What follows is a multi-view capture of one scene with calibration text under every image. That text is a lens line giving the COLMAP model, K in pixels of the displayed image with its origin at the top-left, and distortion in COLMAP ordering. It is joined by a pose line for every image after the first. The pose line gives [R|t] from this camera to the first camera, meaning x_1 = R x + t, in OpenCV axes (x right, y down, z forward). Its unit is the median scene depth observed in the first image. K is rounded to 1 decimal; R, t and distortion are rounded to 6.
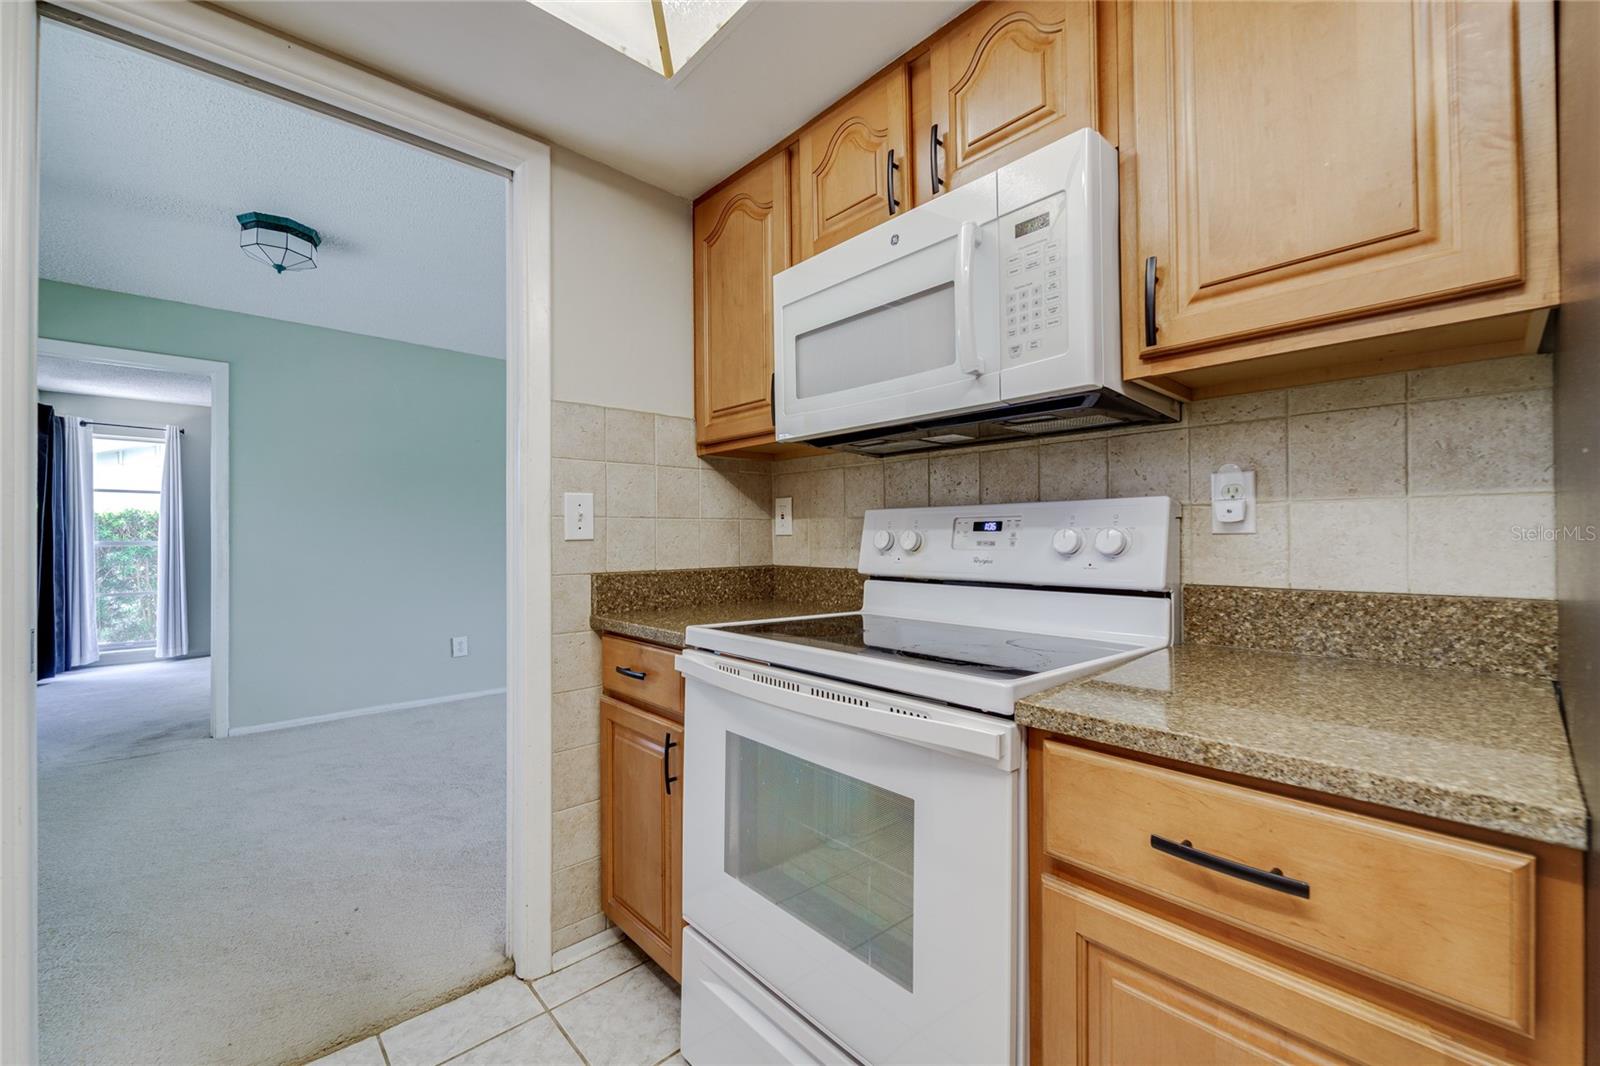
lens RADIAL K [[651.1, 0, 789.0], [0, 651.1, 535.8], [0, 0, 1]] dist [0.000579, -0.001299]
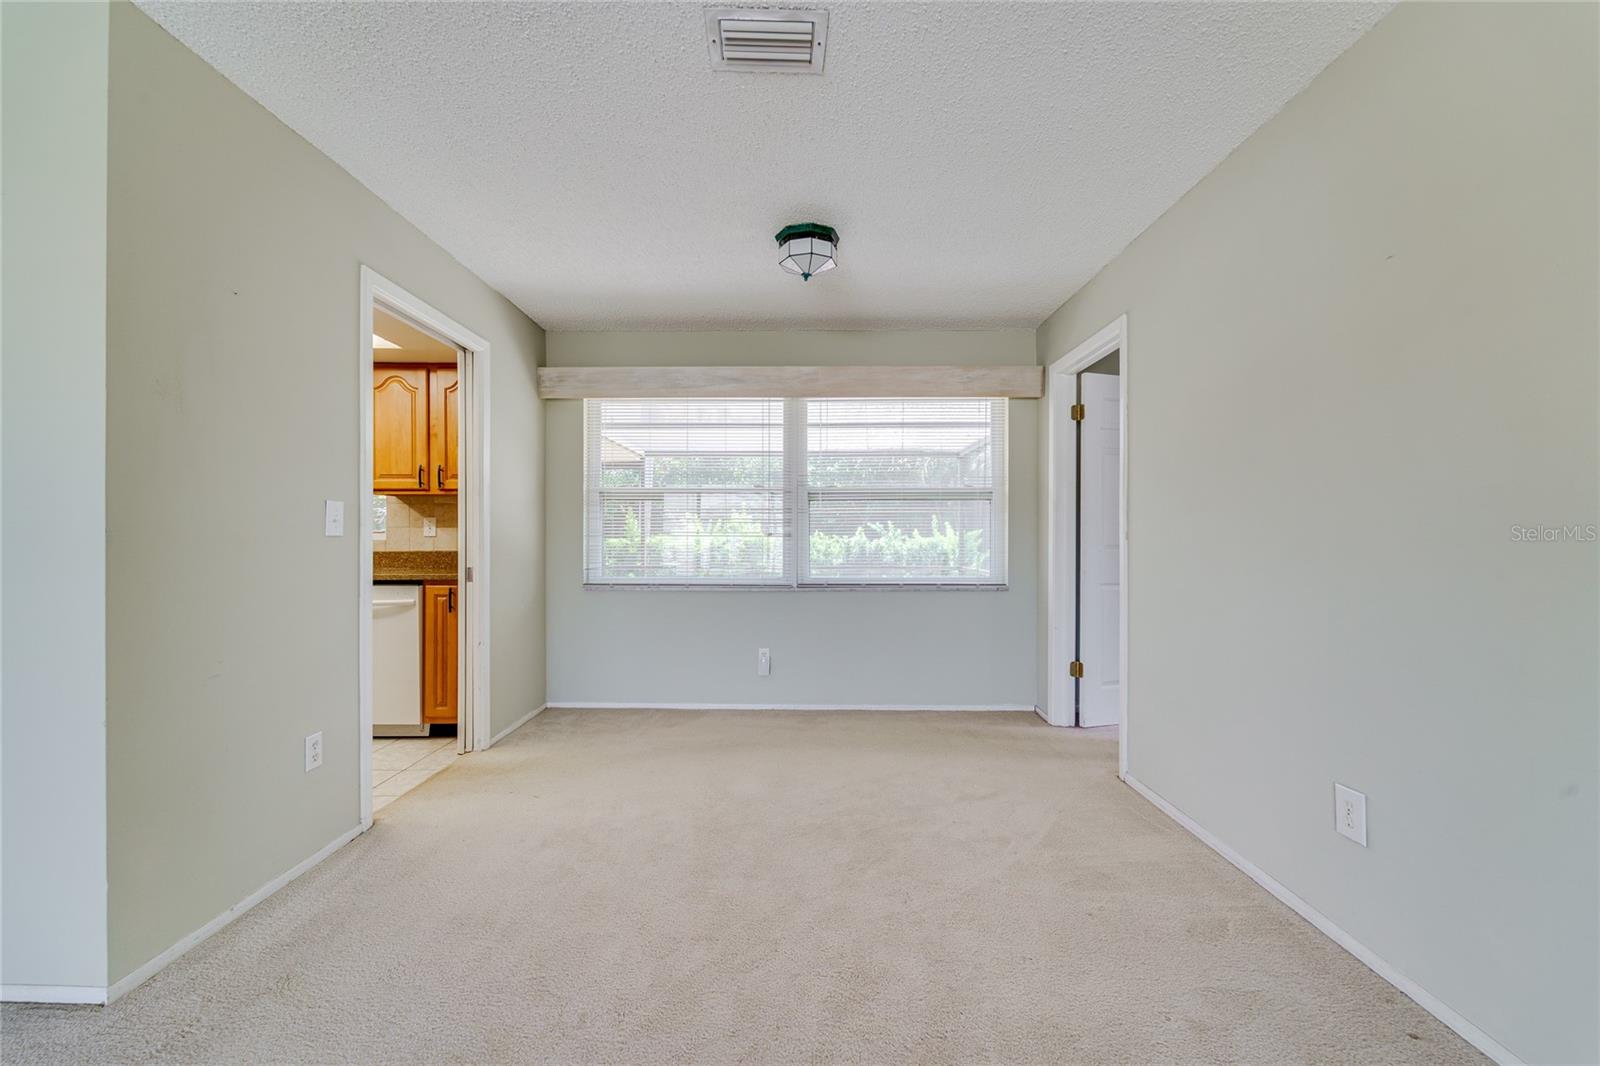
lens RADIAL K [[651.1, 0, 795.4], [0, 651.1, 534.9], [0, 0, 1]] dist [0.000579, -0.001299]
pose [[-0.676676, 0.001155, -0.736280, -0.006479], [0.002848, 0.999995, -0.001048, 0.000284], [0.736275, -0.002806, -0.676677, 2.587032]]
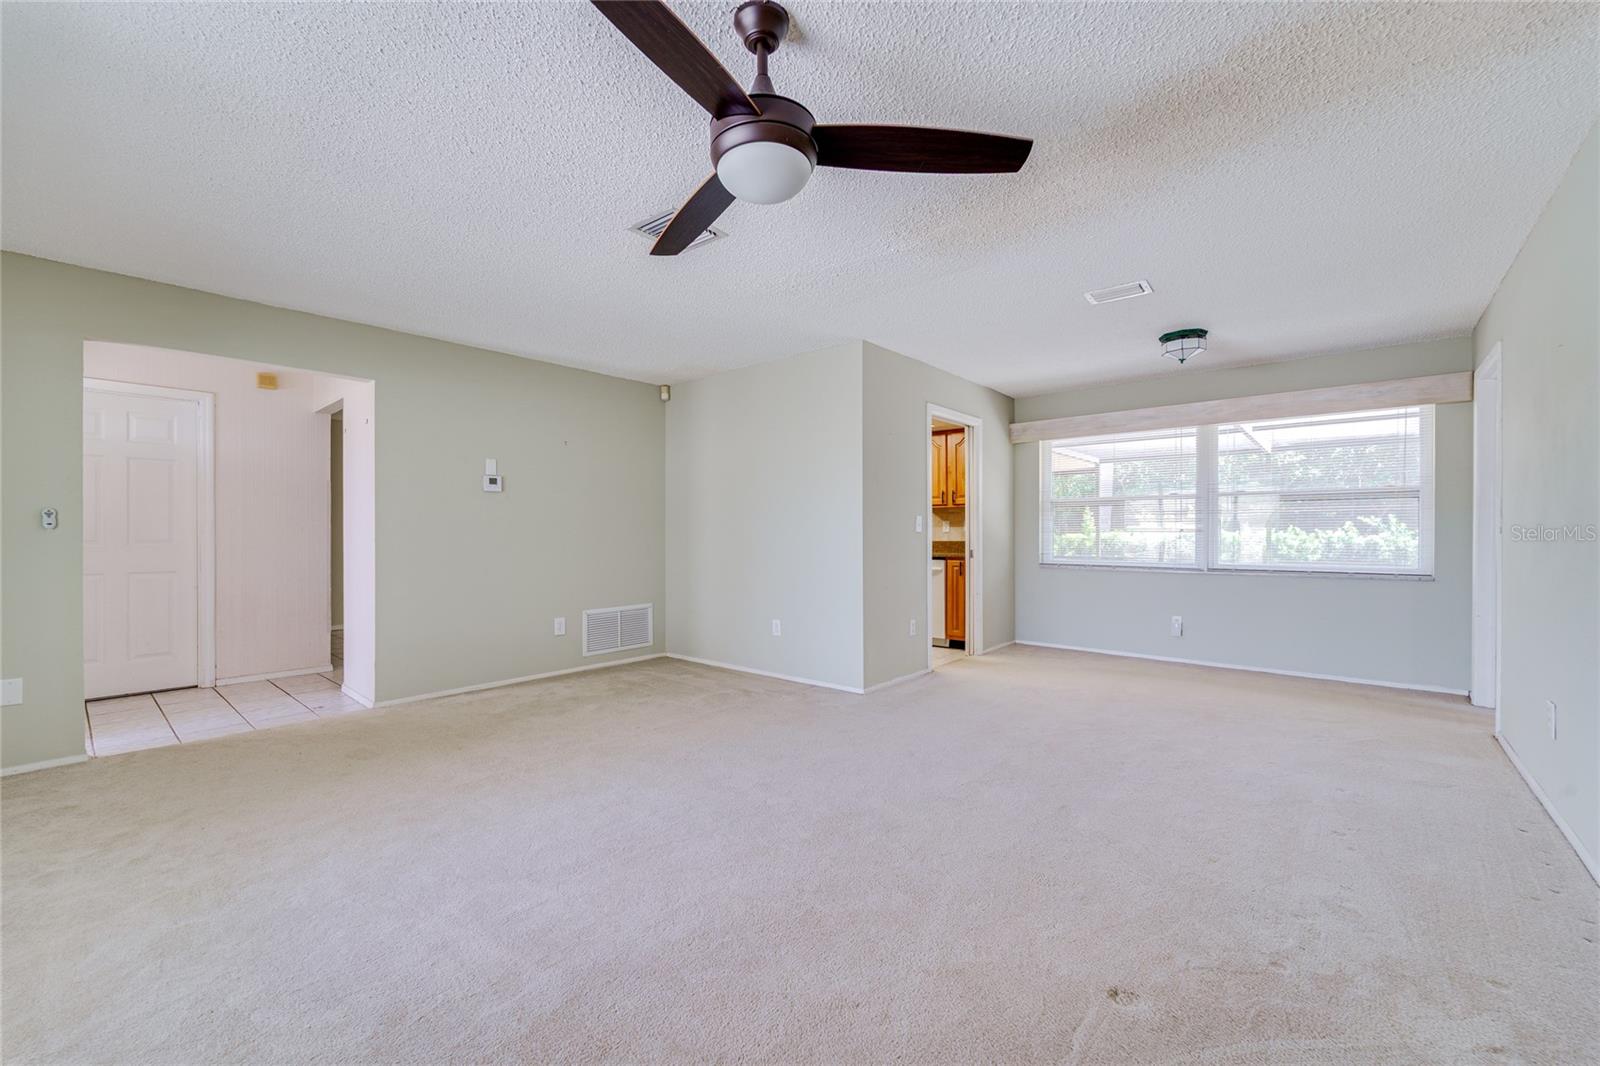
lens RADIAL K [[651.1, 0, 799.0], [0, 651.1, 533.2], [0, 0, 1]] dist [0.000579, -0.001299]
pose [[-0.990444, 0.004856, -0.137829, 0.575537], [0.004870, 0.999988, 0.000235, 0.000581], [0.137828, -0.000439, -0.990456, 3.784833]]
